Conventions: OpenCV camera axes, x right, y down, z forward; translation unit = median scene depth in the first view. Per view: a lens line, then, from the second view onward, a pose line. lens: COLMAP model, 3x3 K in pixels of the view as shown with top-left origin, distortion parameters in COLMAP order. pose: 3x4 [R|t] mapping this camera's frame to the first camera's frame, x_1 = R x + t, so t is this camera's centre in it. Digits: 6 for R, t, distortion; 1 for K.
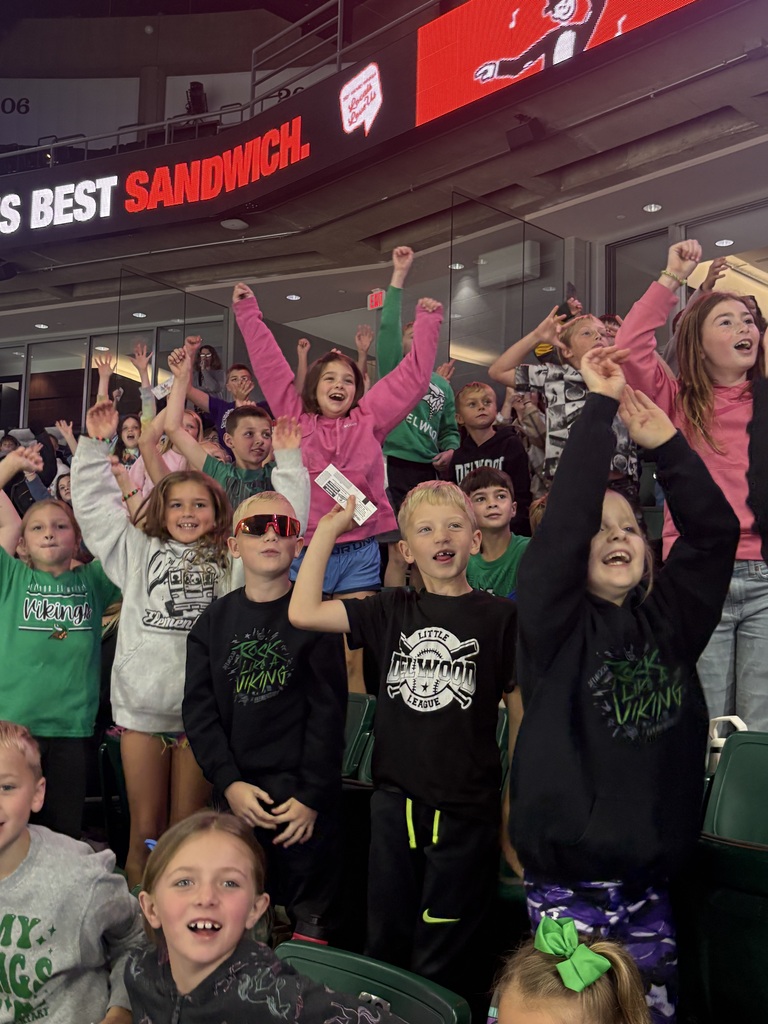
lens RADIAL K [[1102.7, 0, 409.5], [0, 1102.7, 510.6], [0, 0, 1]] dist [0.006483, -0.024332]
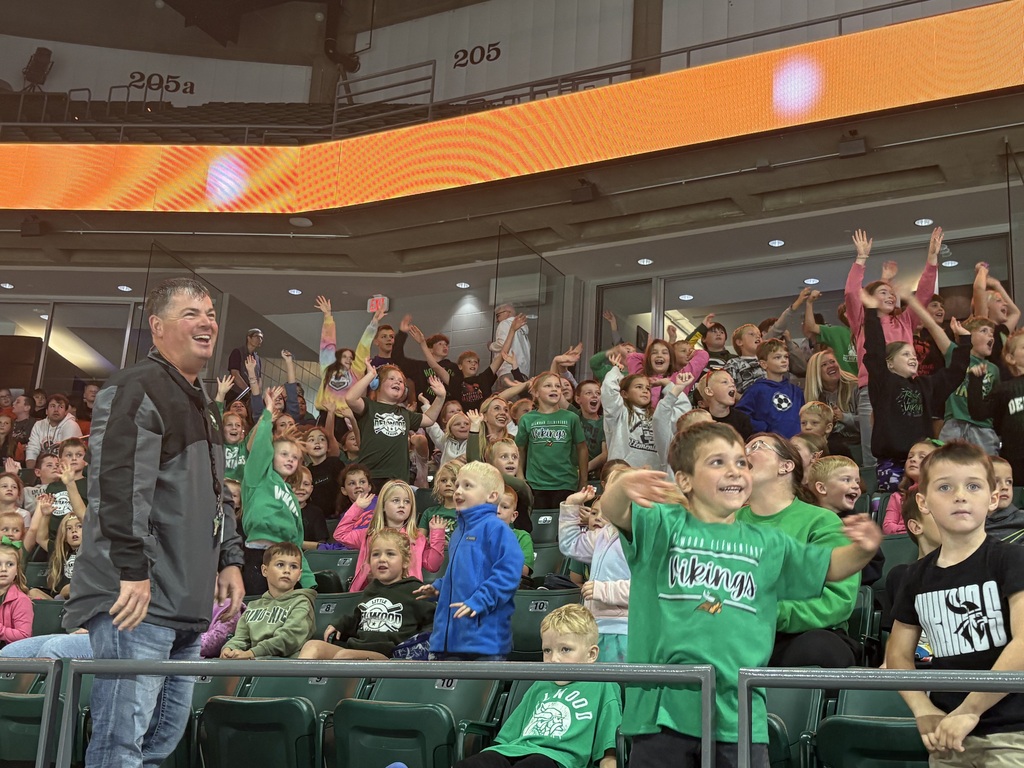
lens RADIAL K [[1327.6, 0, 512.0], [0, 1327.6, 384.0], [0, 0, 1]] dist [-0.013618, -0.006155]
pose [[0.949273, 0.119024, 0.291056, -0.313967], [-0.071848, 0.983209, -0.167742, 0.112259], [-0.306135, 0.138321, 0.941886, -0.314265]]
